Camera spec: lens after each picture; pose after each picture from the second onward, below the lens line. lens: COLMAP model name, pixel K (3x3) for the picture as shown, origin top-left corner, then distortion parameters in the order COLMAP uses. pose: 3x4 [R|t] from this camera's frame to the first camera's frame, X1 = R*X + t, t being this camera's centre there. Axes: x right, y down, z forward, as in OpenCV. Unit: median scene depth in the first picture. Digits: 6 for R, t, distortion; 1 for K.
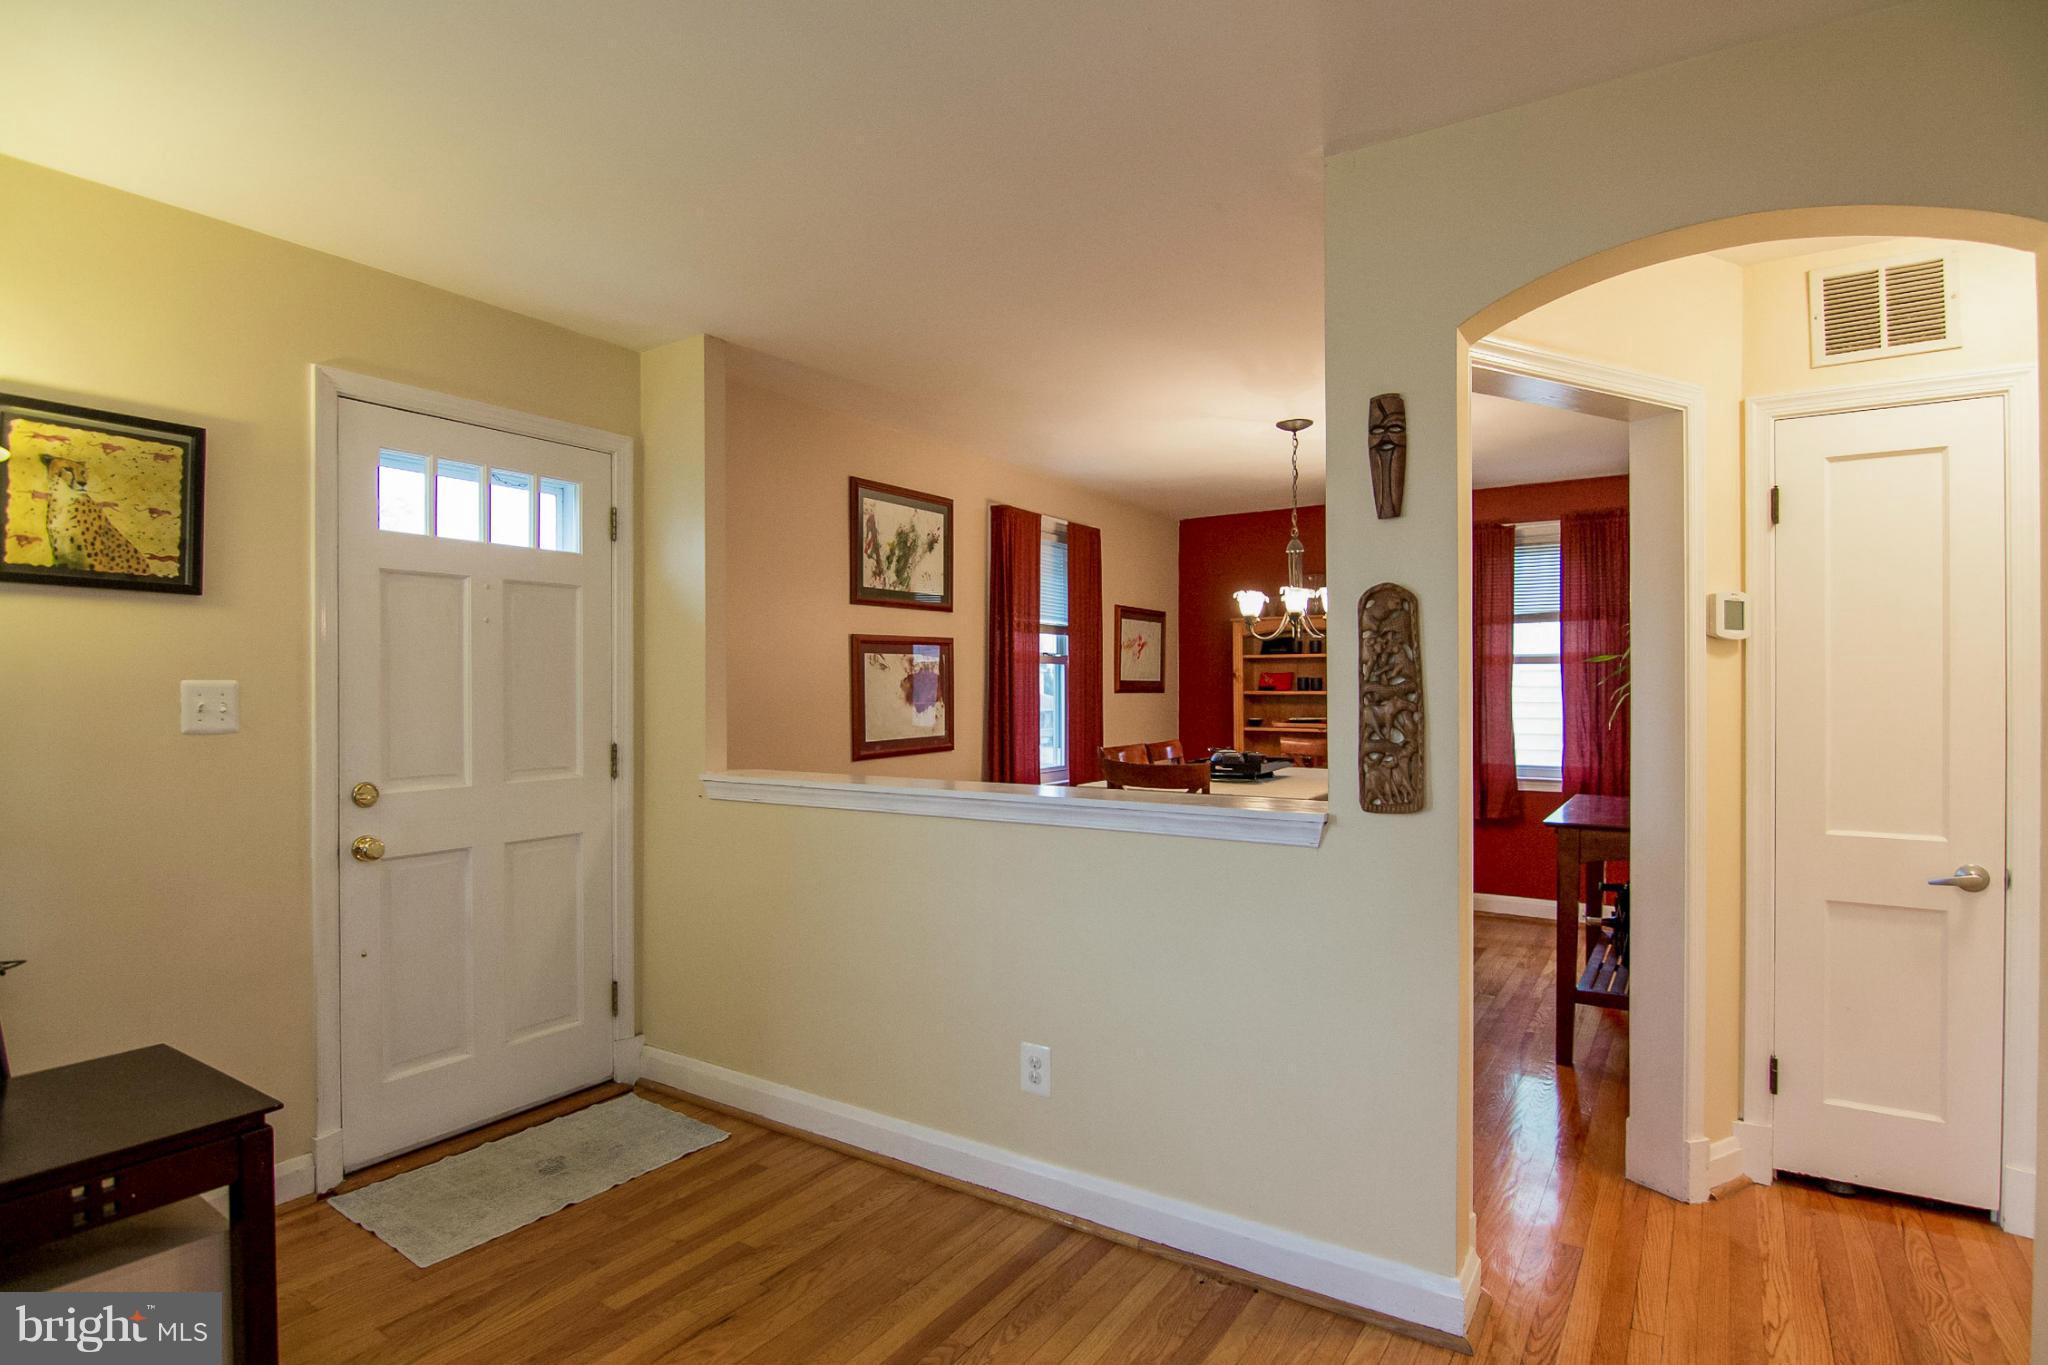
lens RADIAL K [[1053.2, 0, 1008.7], [0, 1053.2, 690.7], [0, 0, 1]] dist [-0.005252, -0.012652]
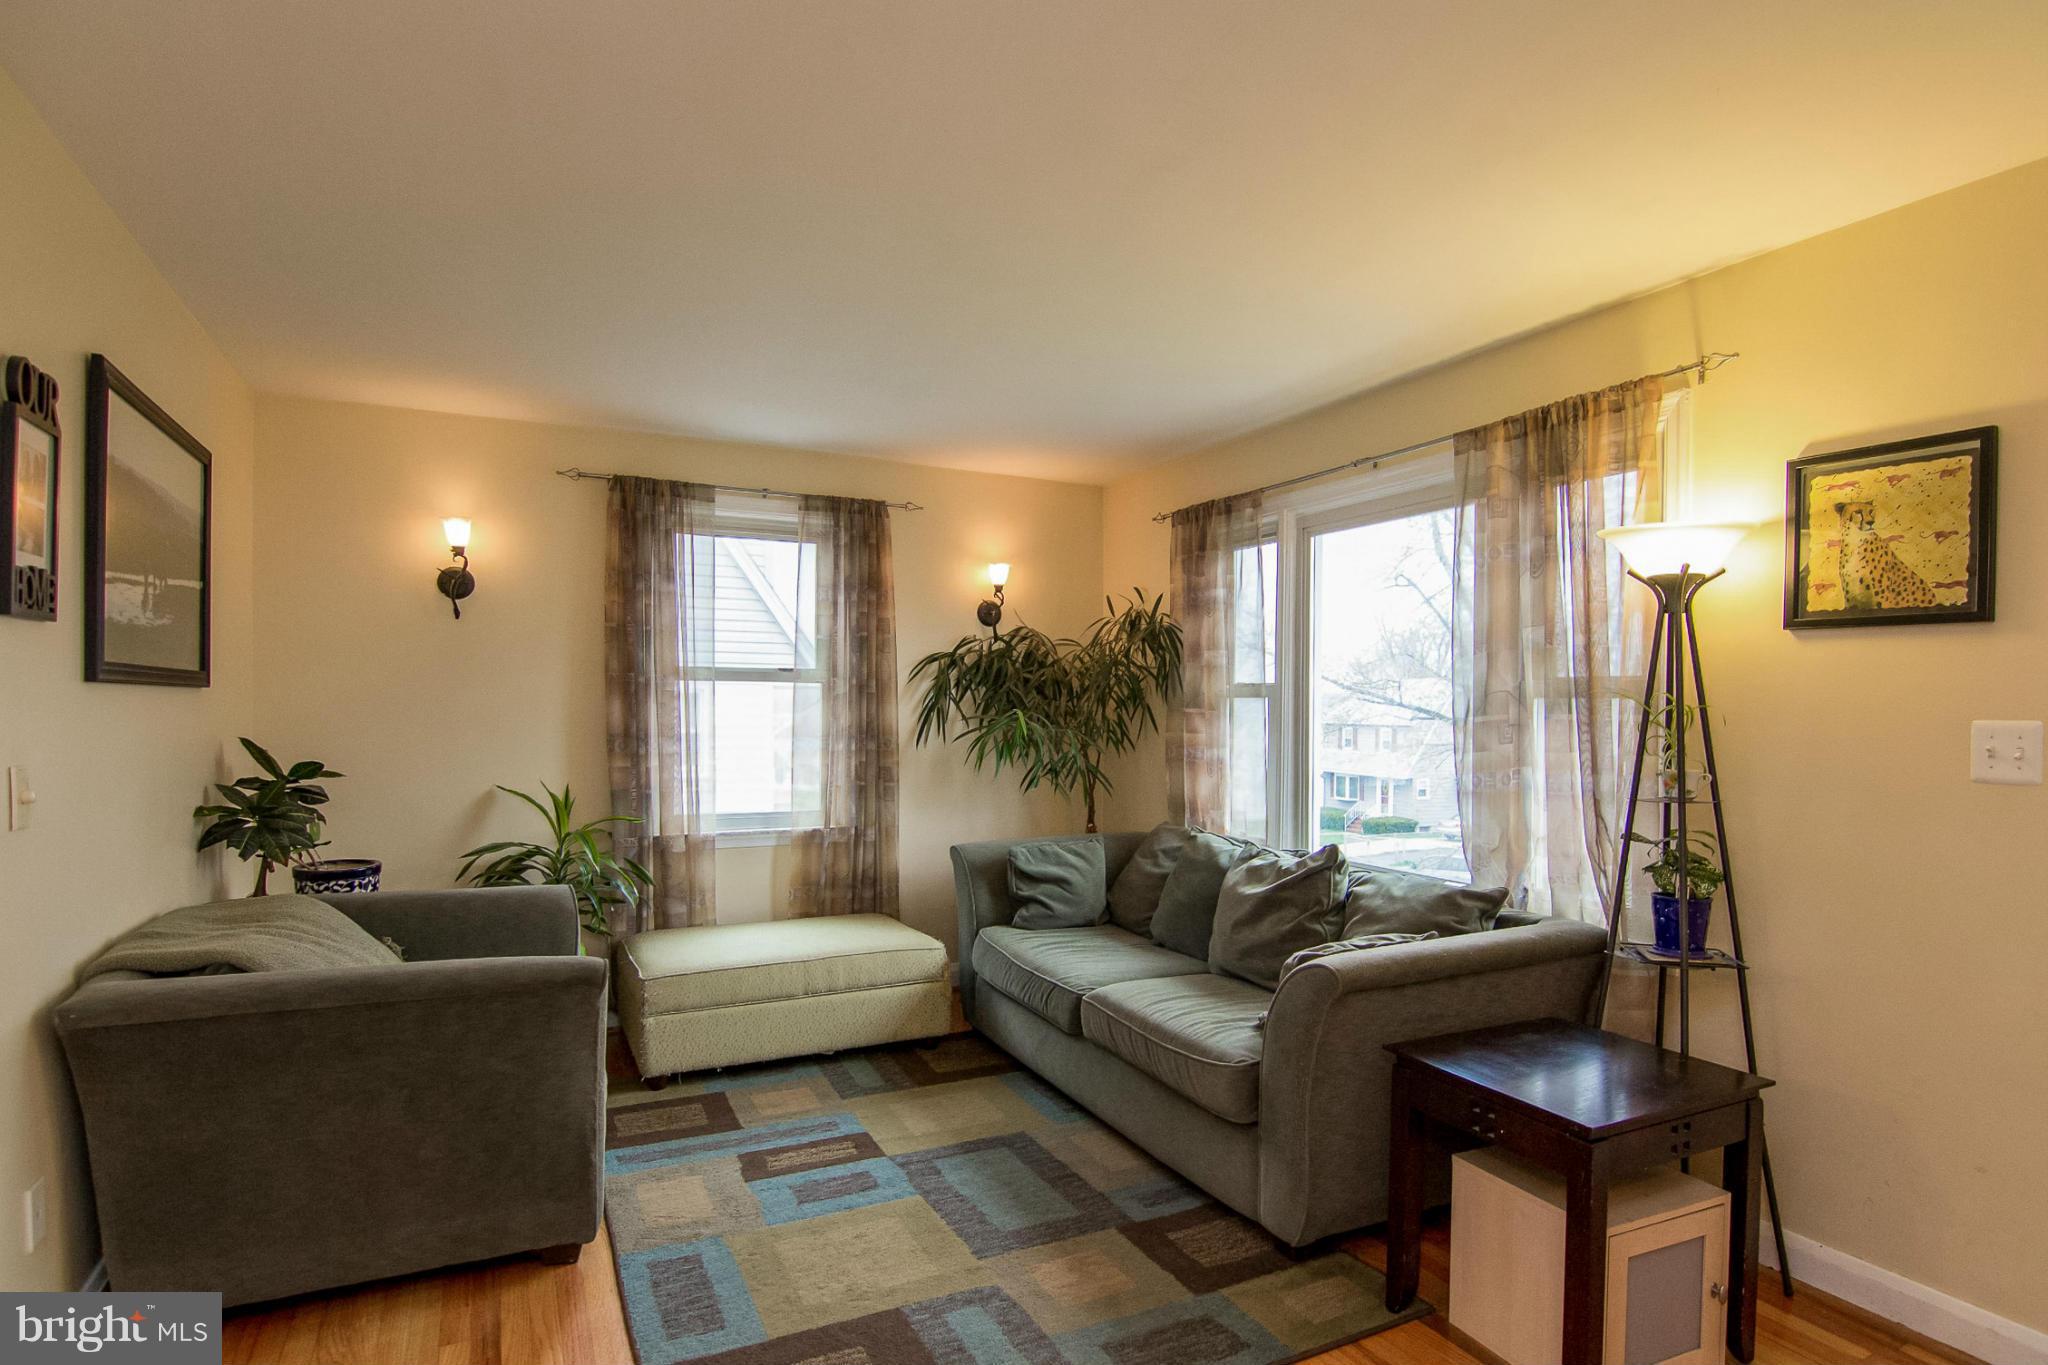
lens RADIAL K [[1059.2, 0, 1019.8], [0, 1059.2, 719.0], [0, 0, 1]] dist [0.000439, -0.015649]
pose [[-0.501196, 0.012821, -0.865239, 0.197639], [-0.007059, 0.999796, 0.018904, -0.011982], [0.865305, 0.015582, -0.501004, 0.400804]]
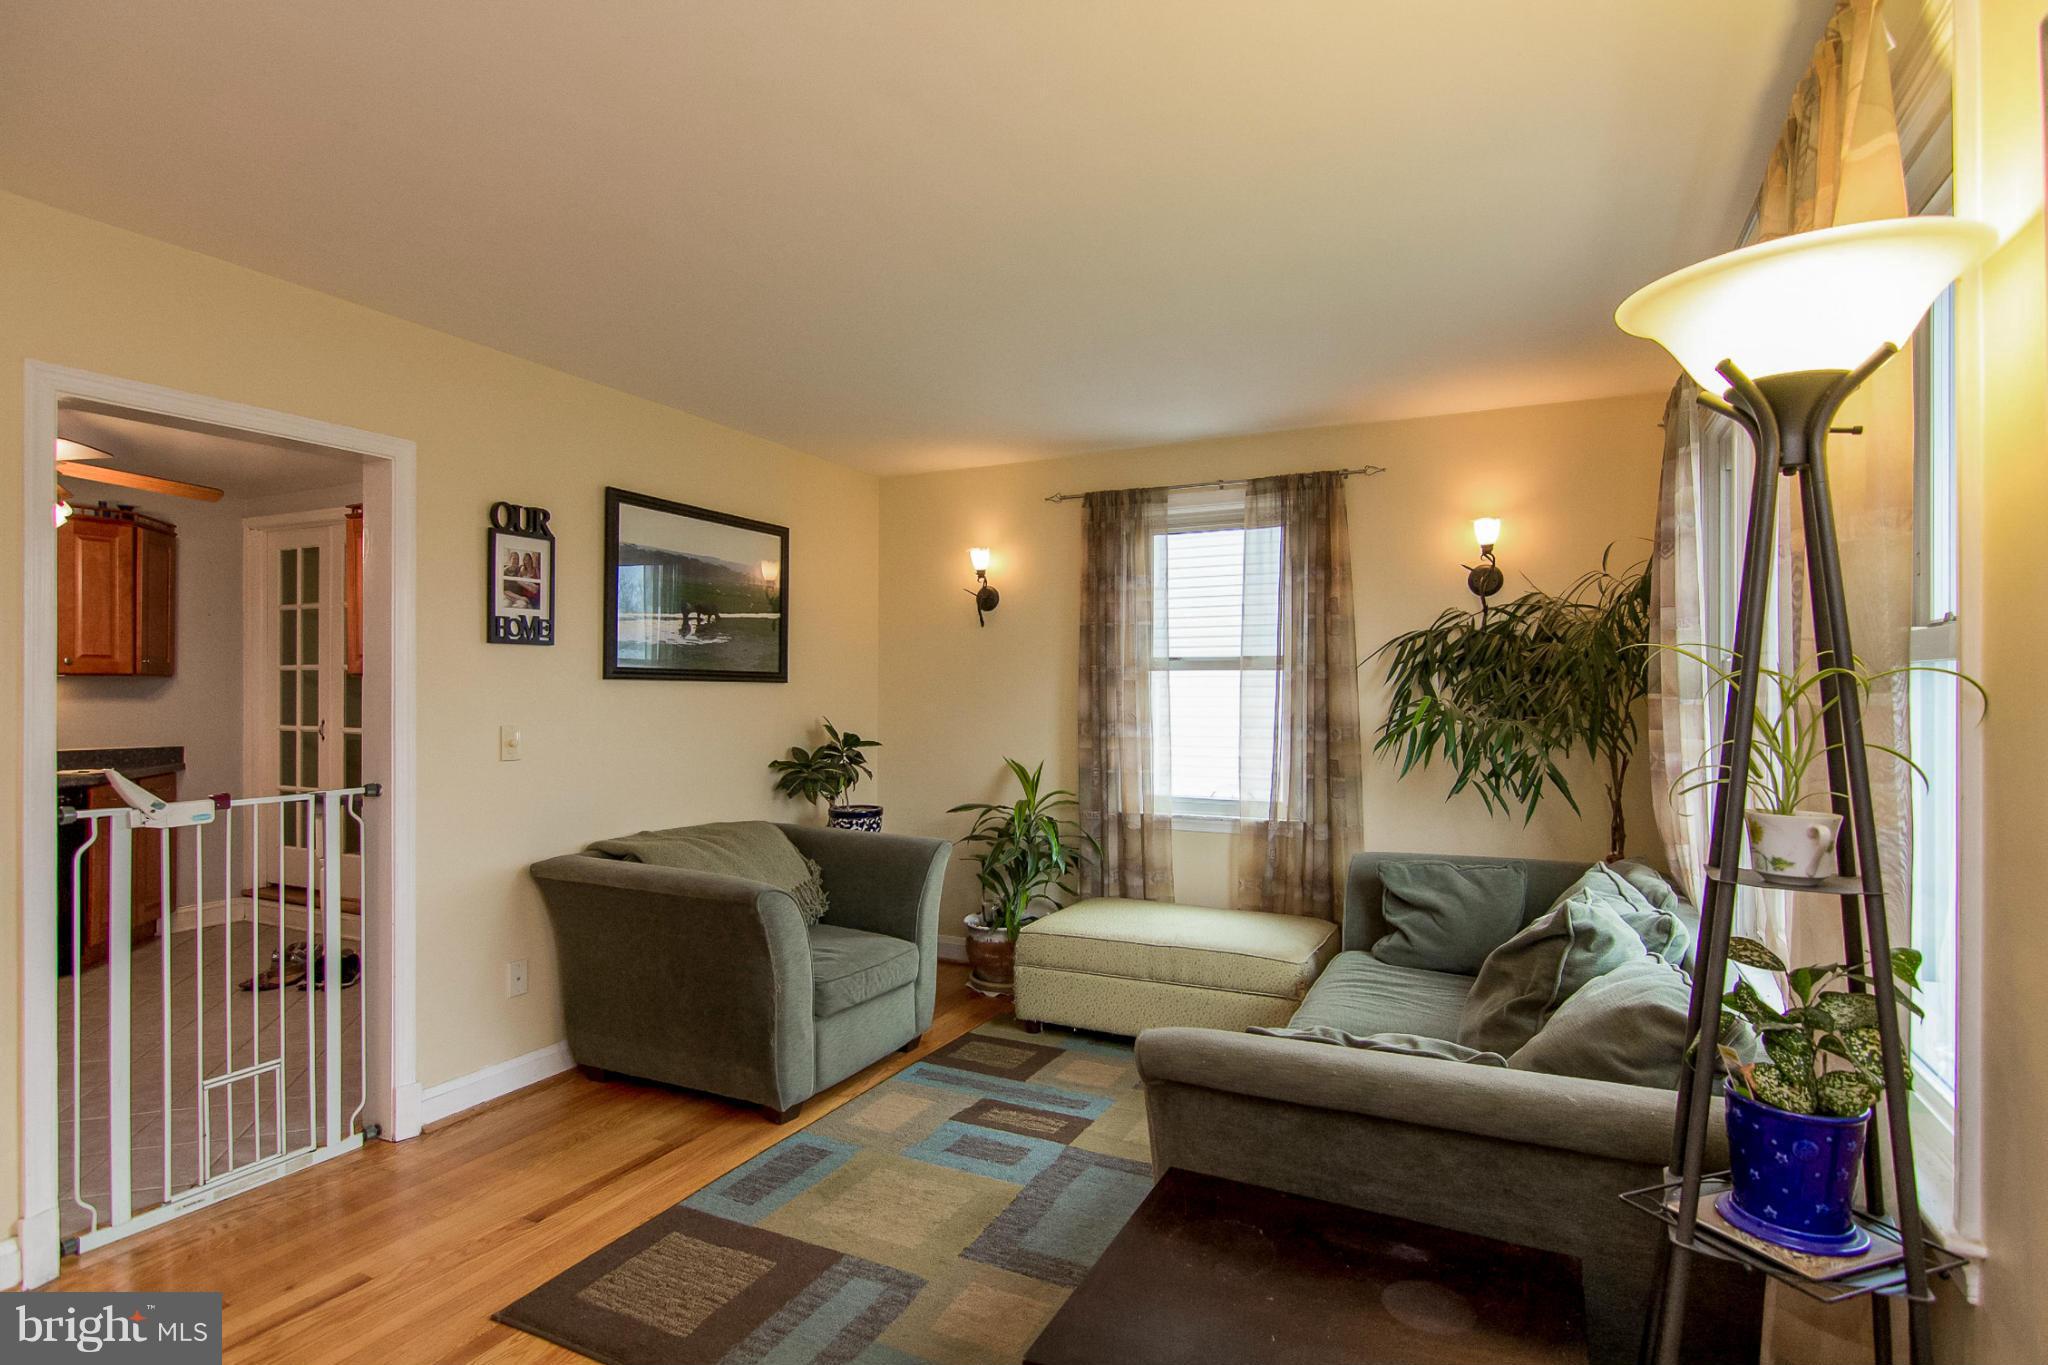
lens RADIAL K [[1022.0, 0, 1032.4], [0, 1022.0, 690.4], [0, 0, 1]] dist [0.032253, -0.030229]
pose [[-0.990614, 0.002308, -0.136667, -0.243414], [0.002527, 0.999996, -0.001431, -0.006195], [0.136663, -0.001763, -0.990616, 0.640787]]
